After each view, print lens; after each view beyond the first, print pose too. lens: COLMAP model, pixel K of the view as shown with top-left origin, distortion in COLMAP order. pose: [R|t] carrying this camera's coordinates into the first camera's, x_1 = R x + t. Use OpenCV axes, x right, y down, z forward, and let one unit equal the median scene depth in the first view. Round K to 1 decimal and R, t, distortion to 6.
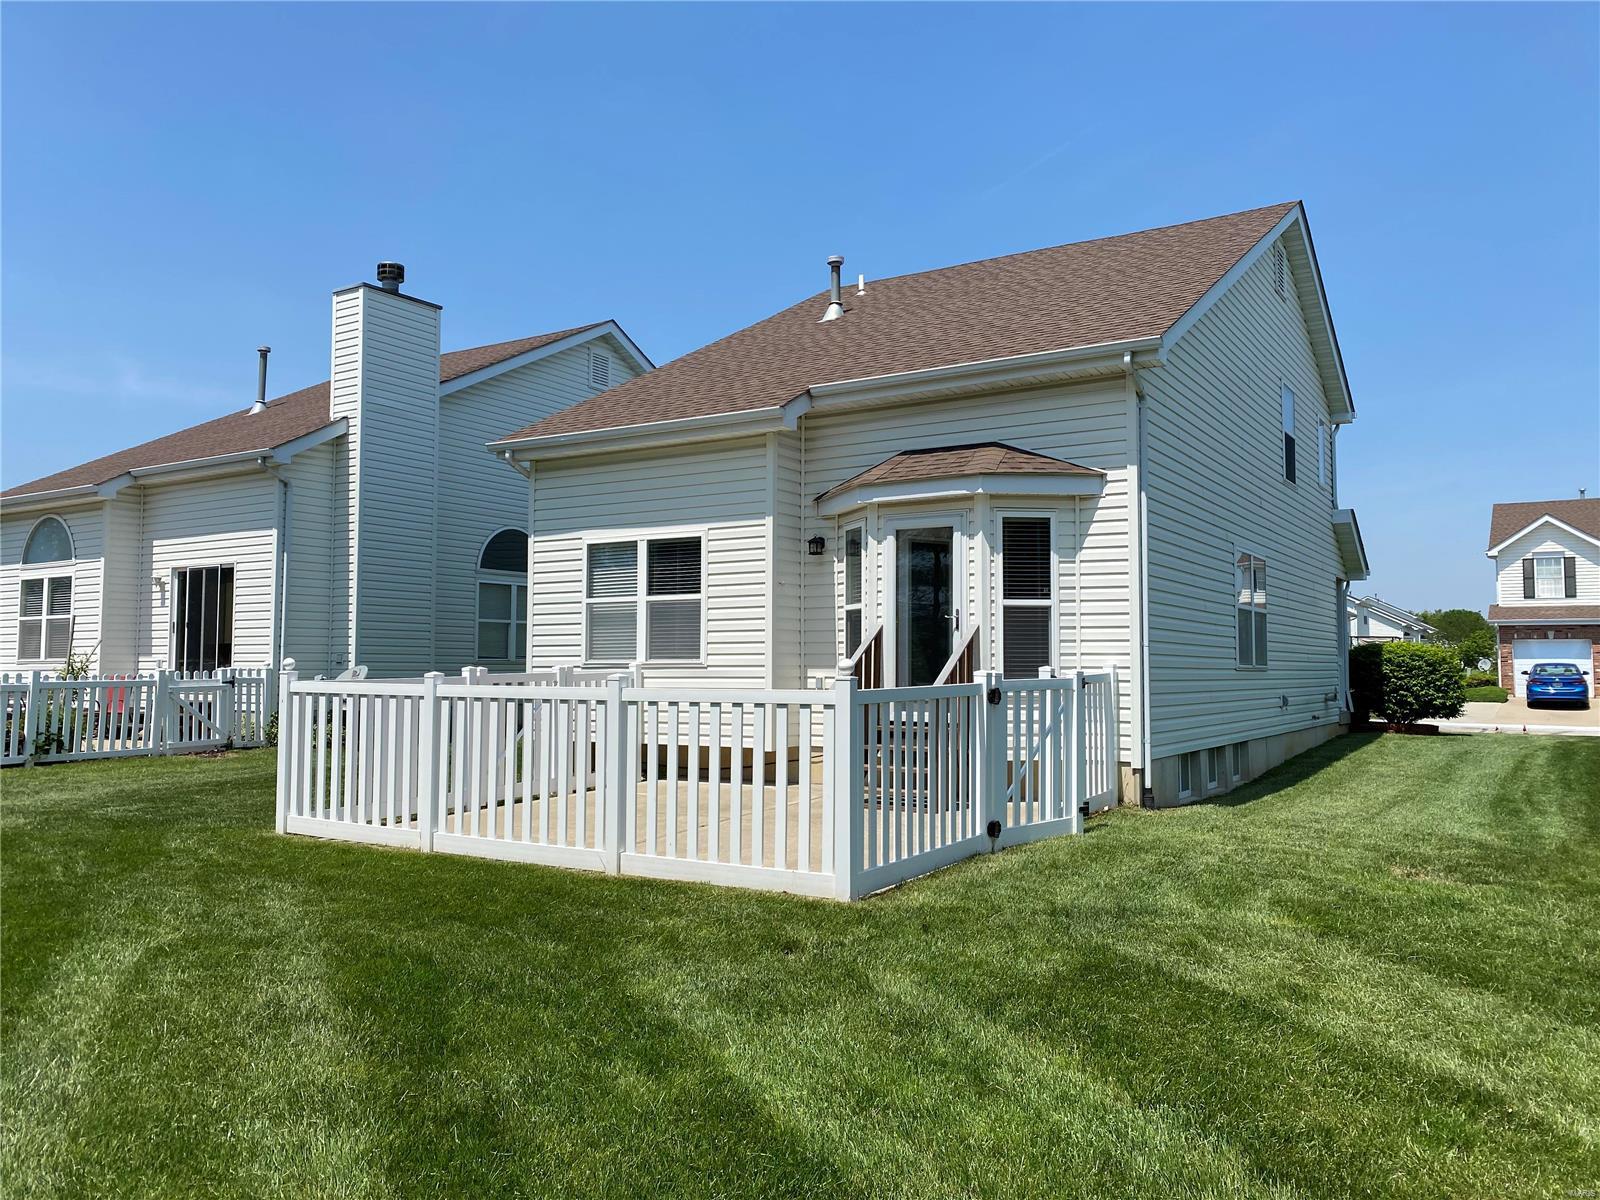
lens RADIAL K [[1237.2, 0, 803.6], [0, 1237.2, 581.8], [0, 0, 1]] dist [0.000296, -0.004608]
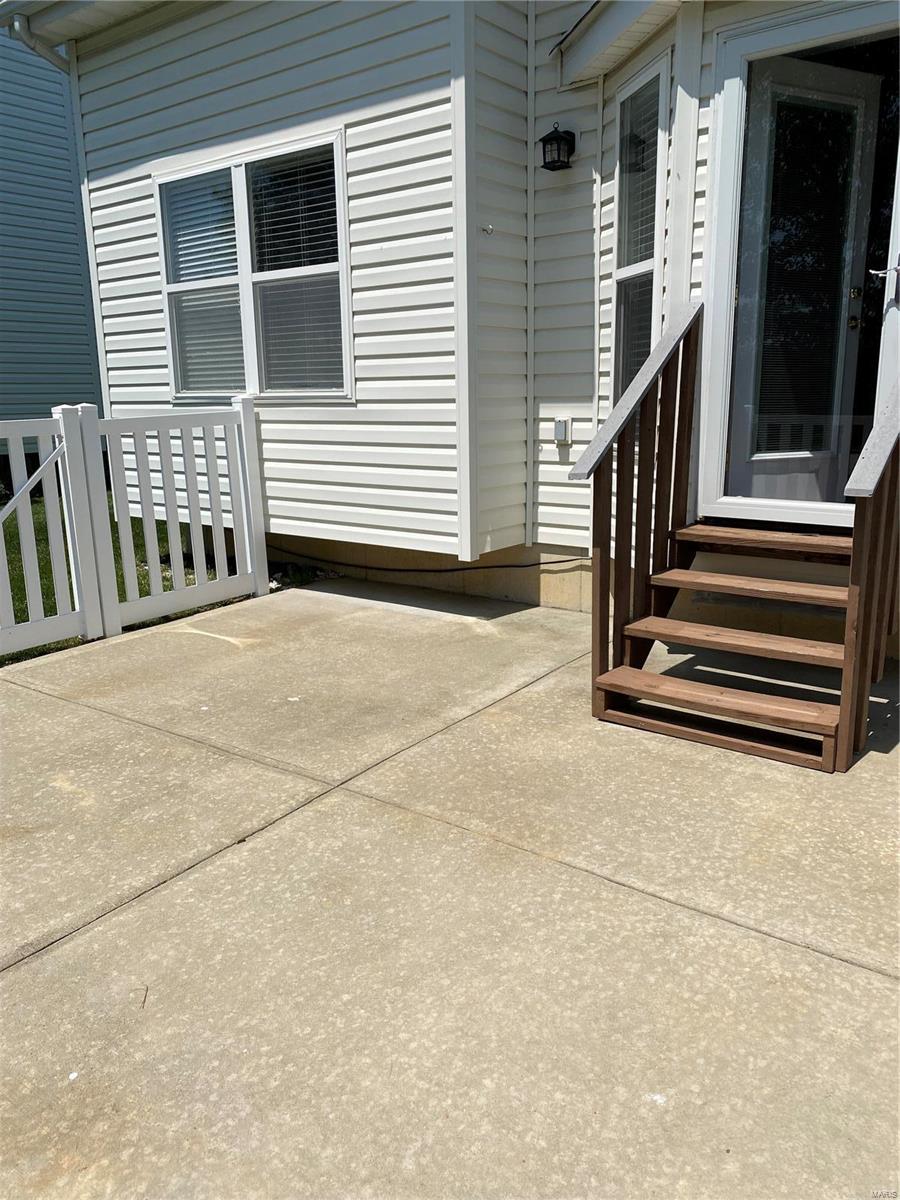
lens RADIAL K [[927.9, 0, 450.0], [0, 927.9, 600.0], [0, 0, 1]] dist [0.000296, -0.004608]
pose [[0.992563, 0.008380, -0.121443, 0.013913], [0.028288, 0.954439, 0.297061, 0.031359], [0.118400, -0.298288, 0.947104, 0.588767]]
